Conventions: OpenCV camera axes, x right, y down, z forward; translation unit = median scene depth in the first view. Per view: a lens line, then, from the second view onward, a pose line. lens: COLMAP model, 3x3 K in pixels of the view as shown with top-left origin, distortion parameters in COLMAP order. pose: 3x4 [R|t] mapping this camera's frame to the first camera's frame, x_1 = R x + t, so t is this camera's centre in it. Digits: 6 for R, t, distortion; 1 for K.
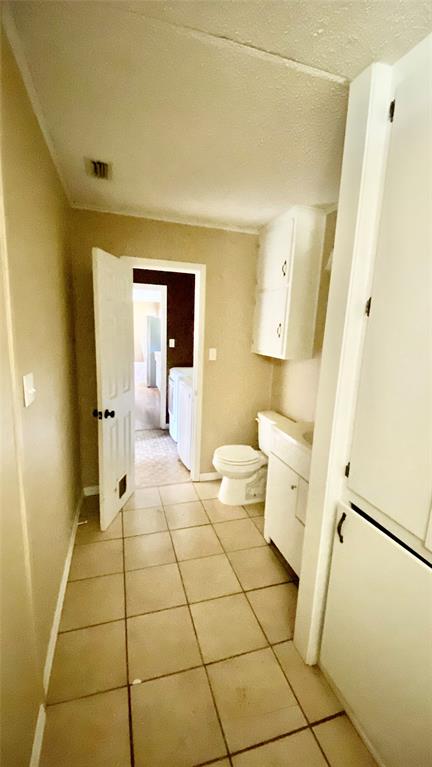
lens RADIAL K [[313.1, 0, 216.0], [0, 313.1, 383.5], [0, 0, 1]] dist [-0.001785, -0.000574]
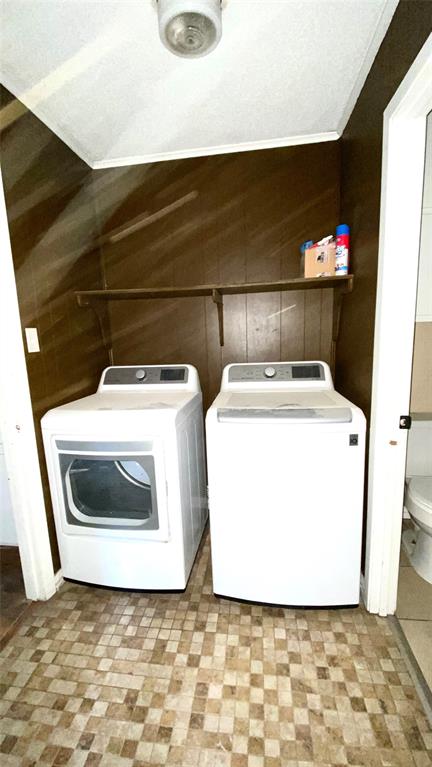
lens RADIAL K [[313.1, 0, 216.0], [0, 313.1, 383.5], [0, 0, 1]] dist [-0.001785, -0.000574]
pose [[0.420167, -0.205648, 0.883837, -0.510016], [0.221049, 0.967838, 0.120109, -0.115983], [-0.880112, 0.144906, 0.452113, 0.979051]]
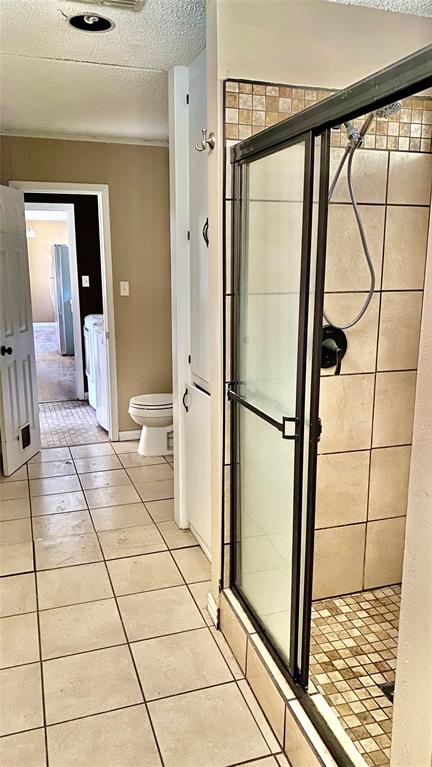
lens RADIAL K [[598.0, 0, 218.2], [0, 598.0, 380.6], [0, 0, 1]] dist [0.069370, 0.004458]
pose [[0.998673, -0.048578, 0.017125, 0.195878], [0.048199, 0.998597, 0.021924, 0.127936], [-0.018166, -0.021069, 0.999613, -0.621192]]
